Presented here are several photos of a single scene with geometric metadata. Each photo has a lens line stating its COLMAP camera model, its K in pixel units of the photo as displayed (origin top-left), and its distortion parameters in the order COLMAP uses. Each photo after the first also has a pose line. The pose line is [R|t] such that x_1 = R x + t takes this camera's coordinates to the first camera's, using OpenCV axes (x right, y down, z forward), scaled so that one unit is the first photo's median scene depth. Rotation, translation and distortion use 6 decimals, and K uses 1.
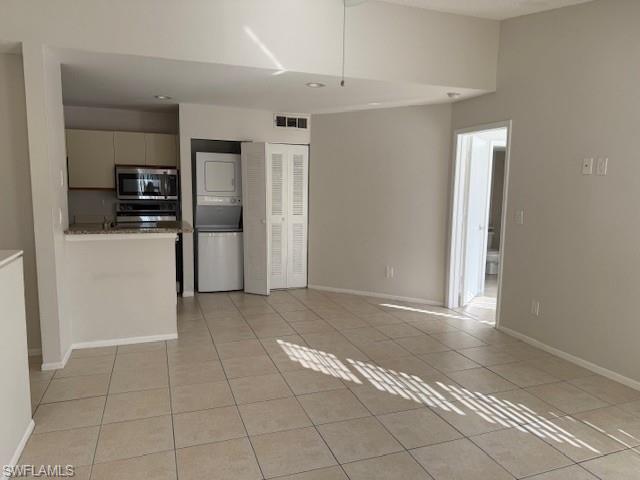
lens RADIAL K [[442.6, 0, 320.0], [0, 442.6, 240.0], [0, 0, 1]] dist [0.004672, 0.000803]
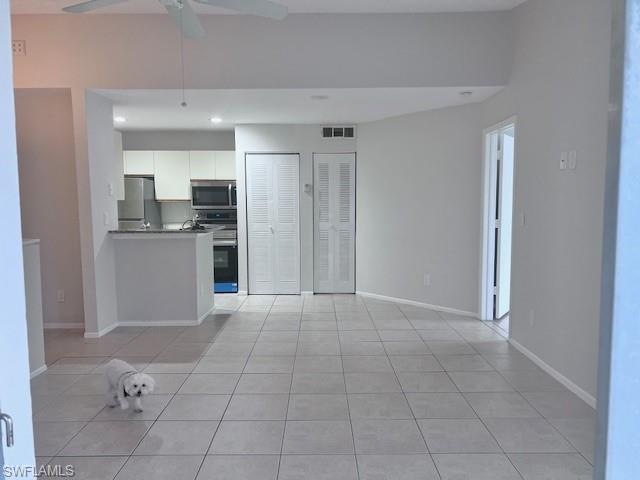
lens RADIAL K [[478.2, 0, 320.0], [0, 478.2, 240.0], [0, 0, 1]] dist [0.006463, 0.004002]
pose [[0.939056, 0.005874, -0.343713, 0.283645], [-0.018062, 0.999316, -0.032267, 0.022521], [0.343288, 0.036508, 0.938520, -0.054047]]
